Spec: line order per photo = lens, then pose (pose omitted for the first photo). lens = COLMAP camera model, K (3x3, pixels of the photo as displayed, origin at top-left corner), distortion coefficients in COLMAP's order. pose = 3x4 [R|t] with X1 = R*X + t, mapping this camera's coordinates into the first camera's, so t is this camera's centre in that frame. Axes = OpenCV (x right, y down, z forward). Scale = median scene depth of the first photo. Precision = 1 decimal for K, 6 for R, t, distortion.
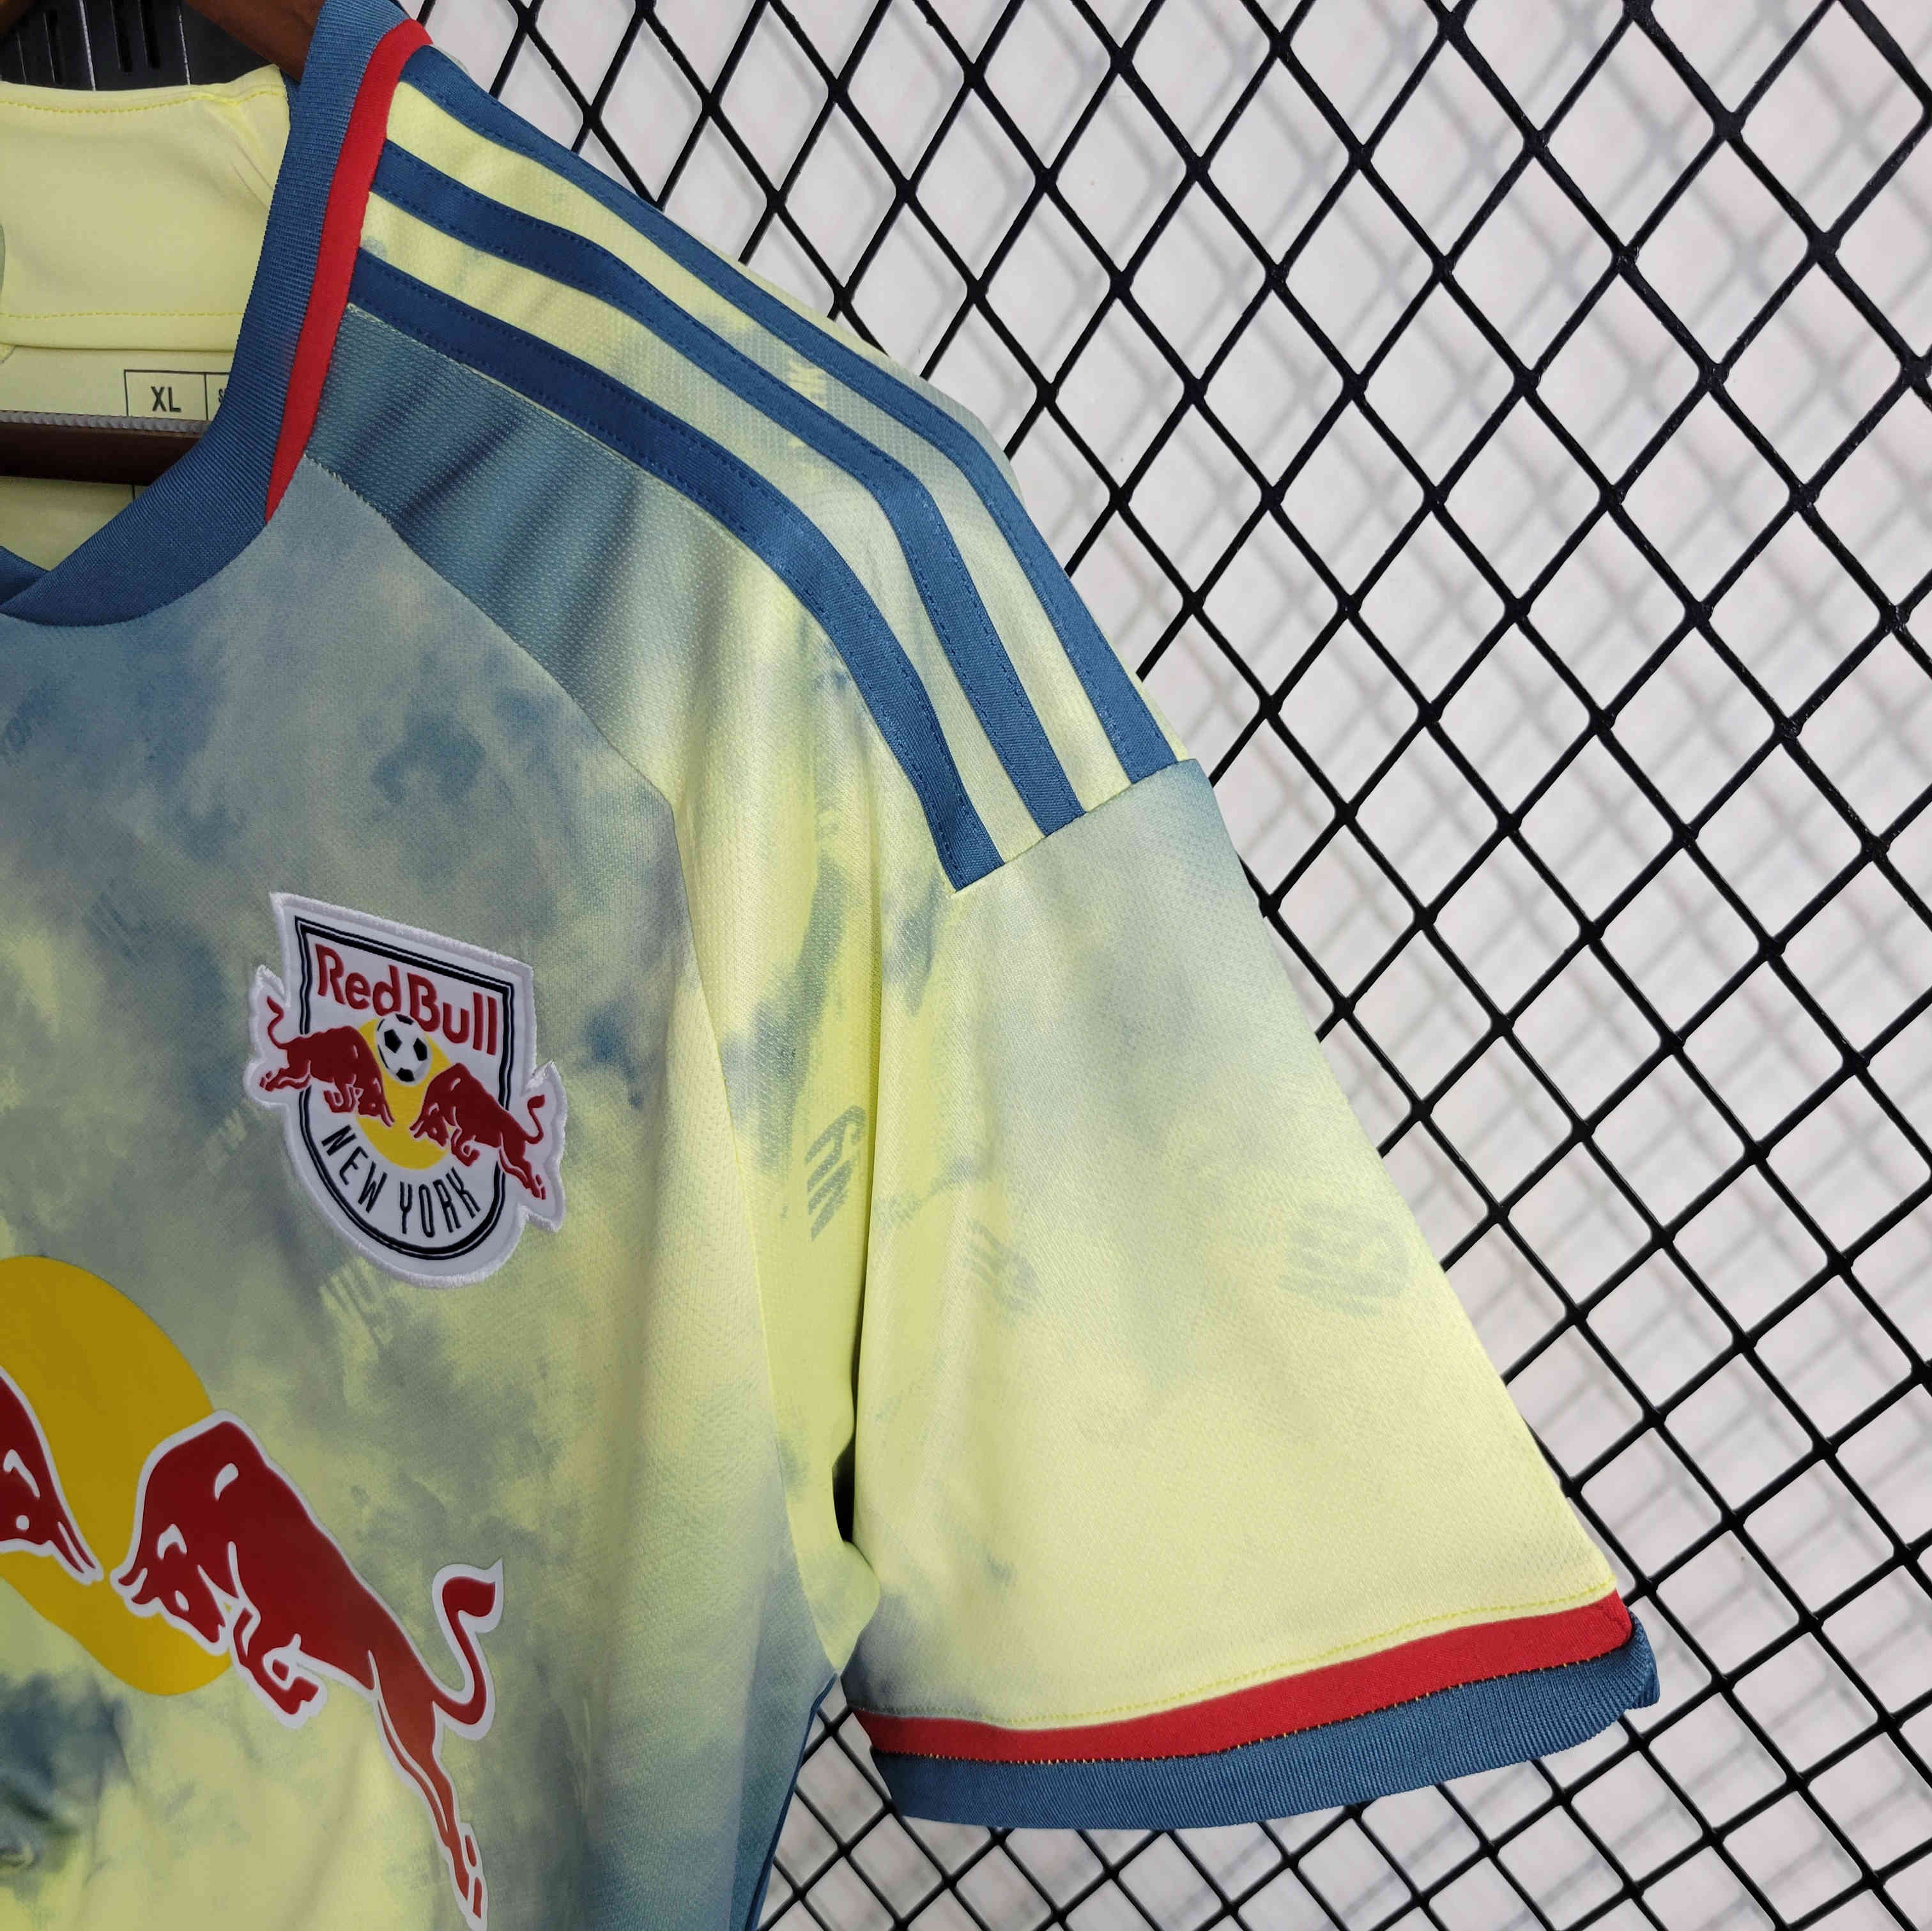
lens RADIAL K [[1923.3, 0, 964.9], [0, 1923.3, 942.4], [0, 0, 1]] dist [0.050092, 0.004610]
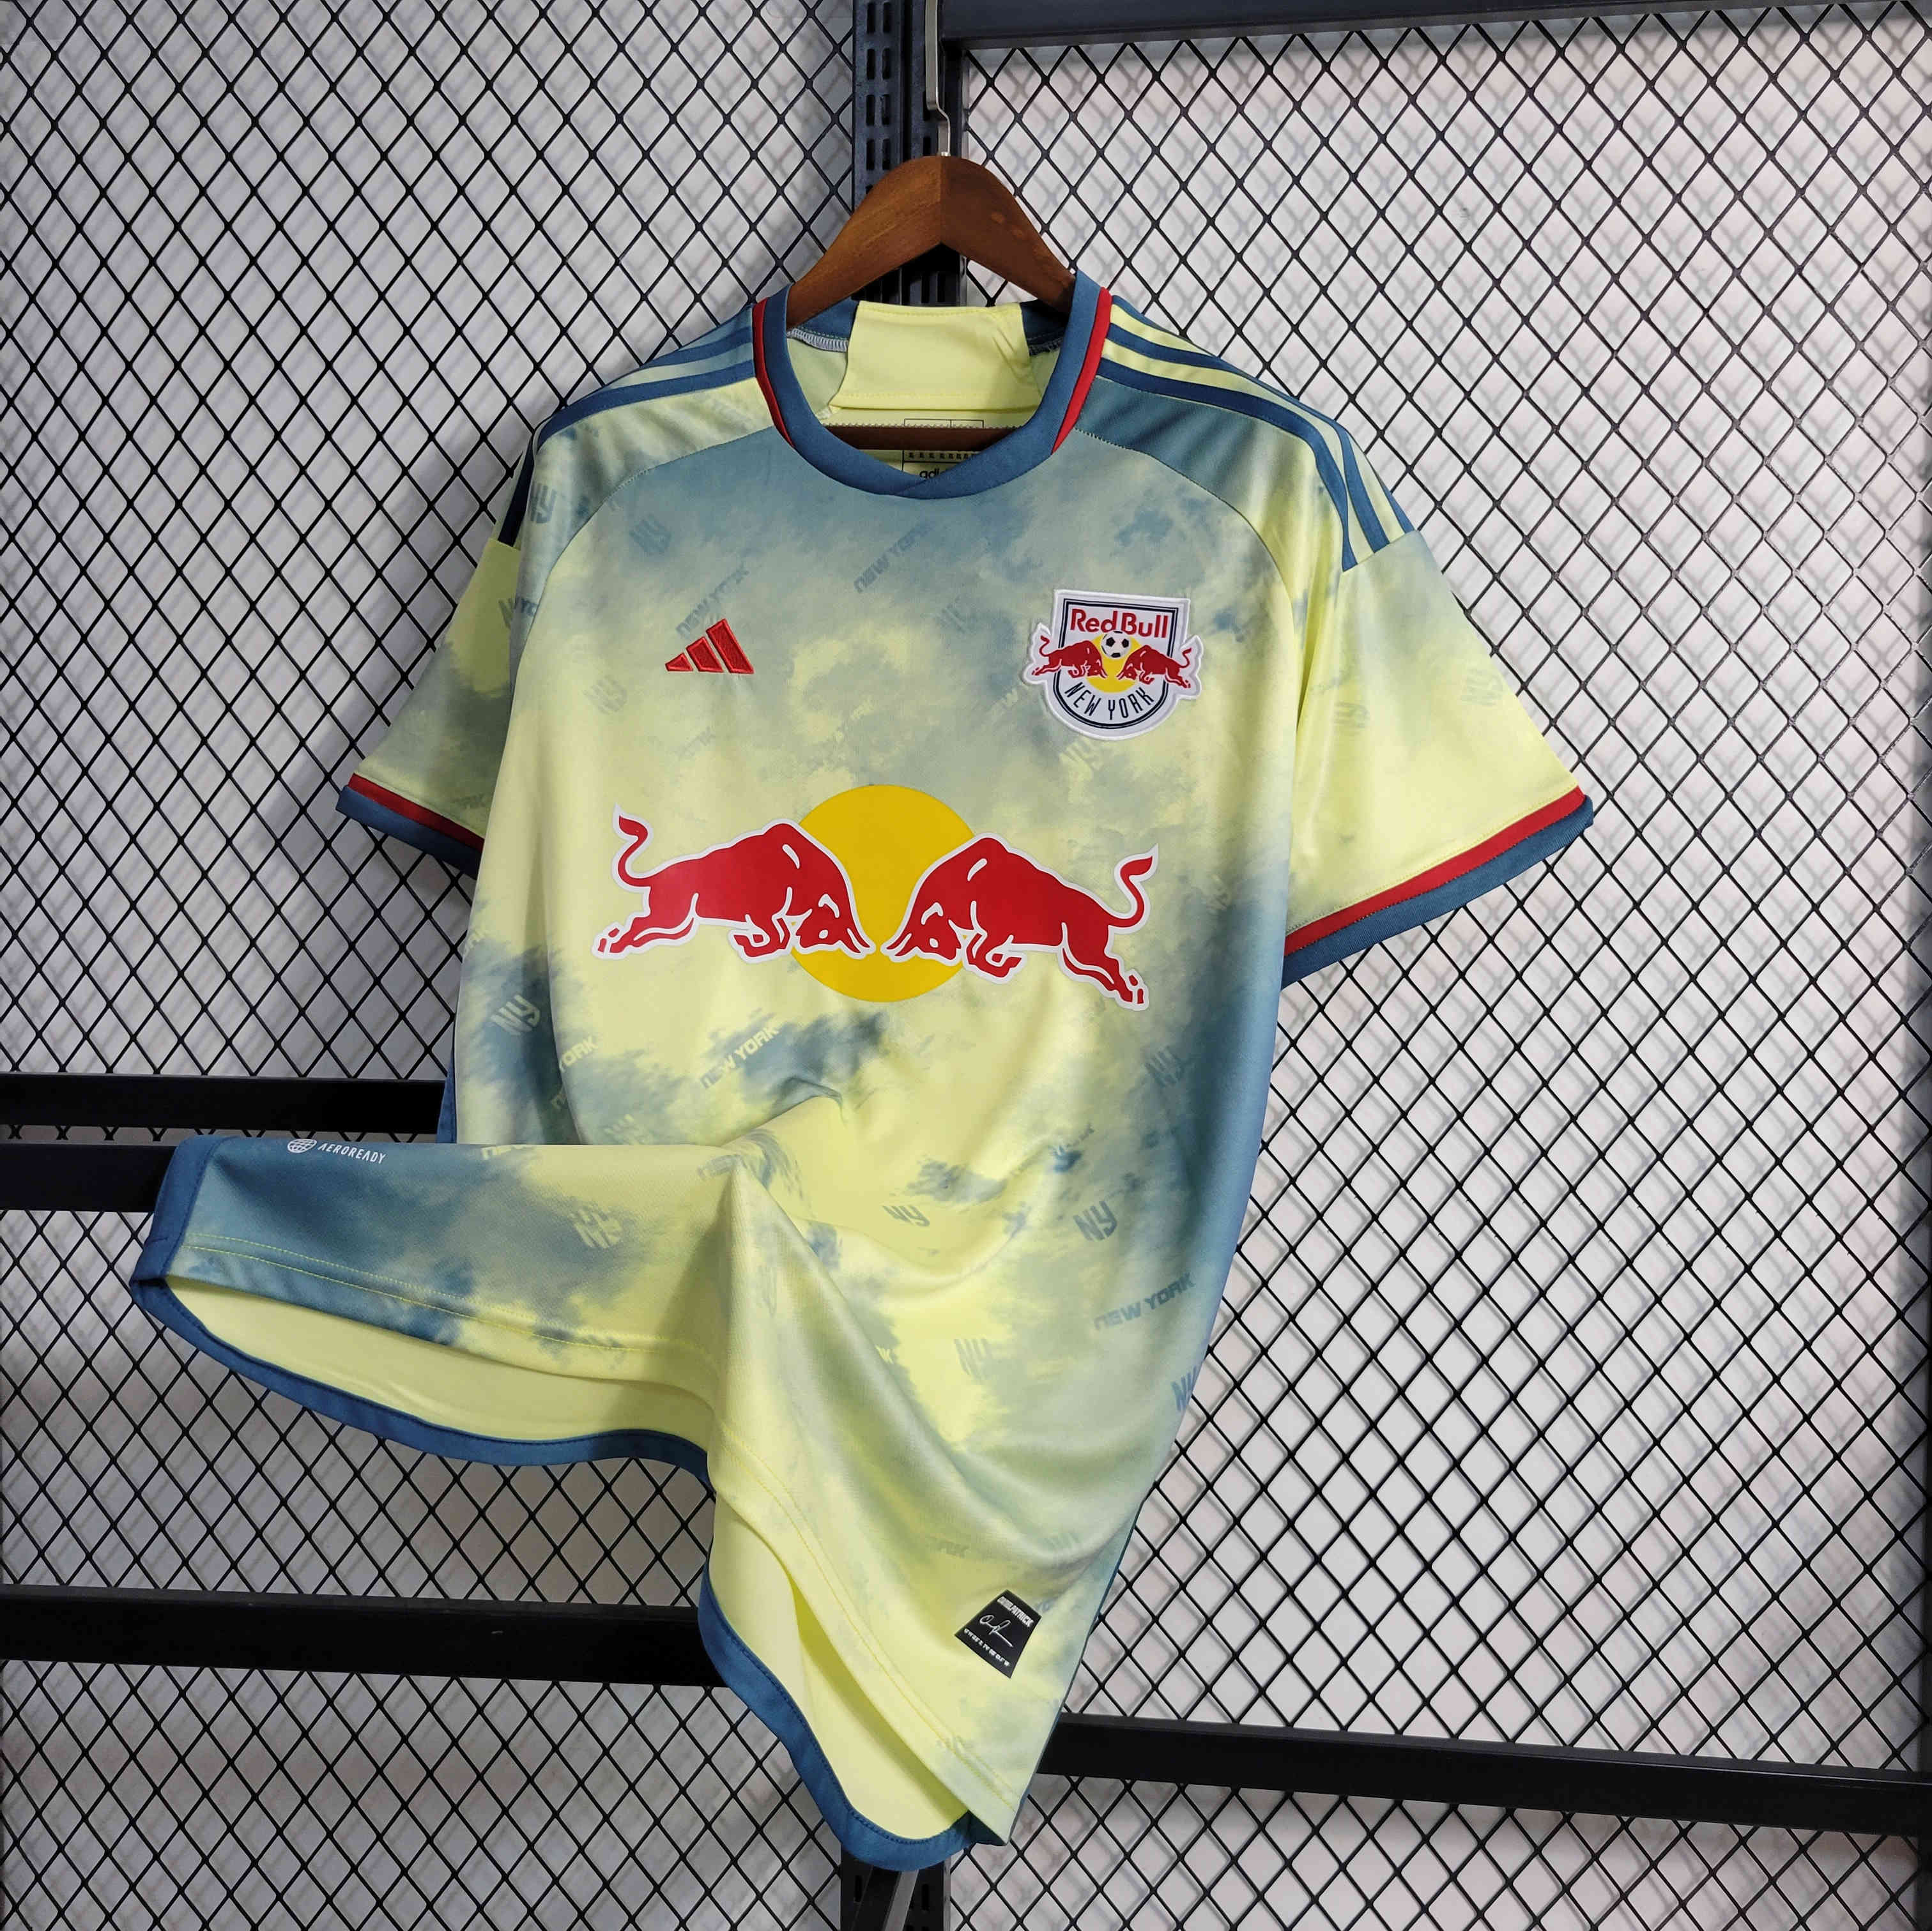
lens RADIAL K [[1923.3, 0, 964.9], [0, 1923.3, 942.4], [0, 0, 1]] dist [0.050092, 0.004610]
pose [[0.947402, 0.020557, 0.319384, -1.290609], [0.054965, 0.972657, -0.225648, 1.007832], [-0.315290, 0.231334, 0.920368, -1.206458]]
